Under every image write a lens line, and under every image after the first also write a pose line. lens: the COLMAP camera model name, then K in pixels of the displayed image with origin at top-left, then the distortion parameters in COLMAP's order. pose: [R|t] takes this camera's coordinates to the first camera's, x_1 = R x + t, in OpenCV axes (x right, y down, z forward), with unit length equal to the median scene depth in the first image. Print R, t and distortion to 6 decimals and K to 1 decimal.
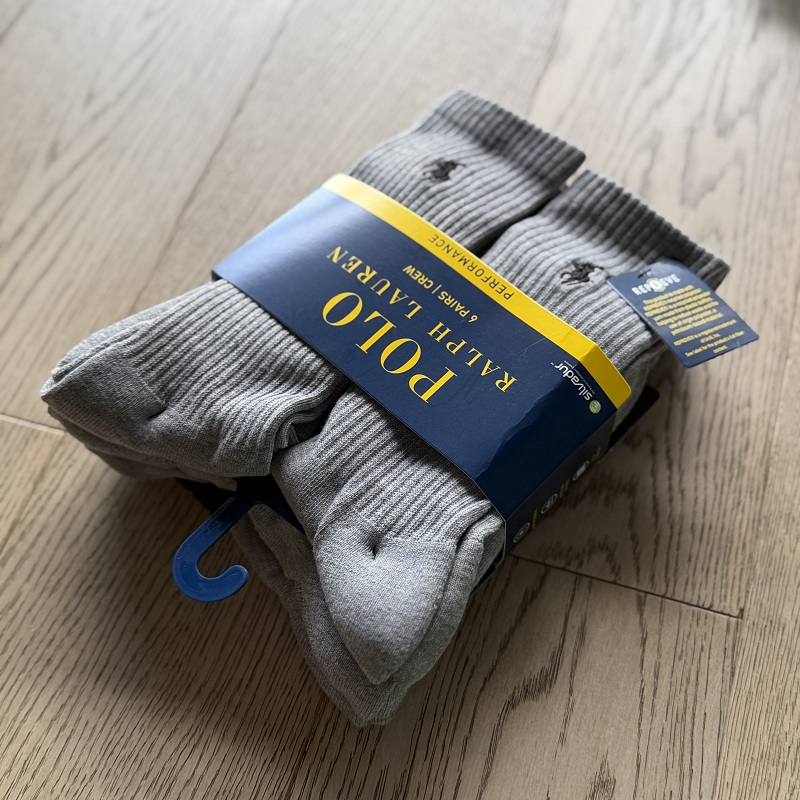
lens RADIAL K [[1110.0, 0, 400.0], [0, 1110.0, 400.0], [0, 0, 1]] dist [0.204902, -0.583180]
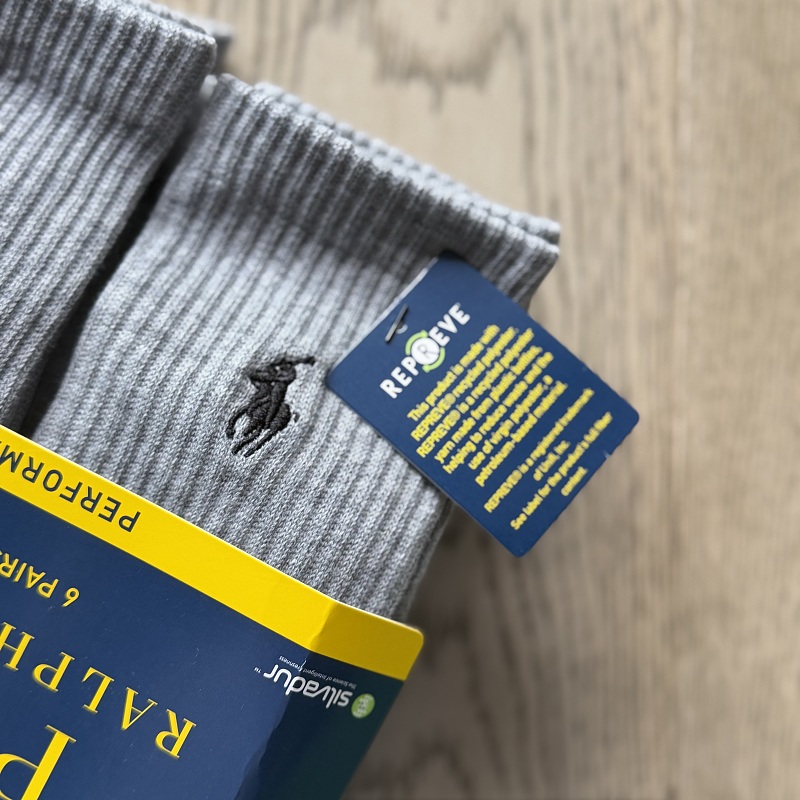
lens RADIAL K [[1110.0, 0, 400.0], [0, 1110.0, 400.0], [0, 0, 1]] dist [0.204902, -0.583180]
pose [[0.957374, -0.286450, 0.037170, 0.195566], [0.230237, 0.834464, 0.500660, -0.332406], [-0.174431, -0.470761, 0.864846, 0.579469]]
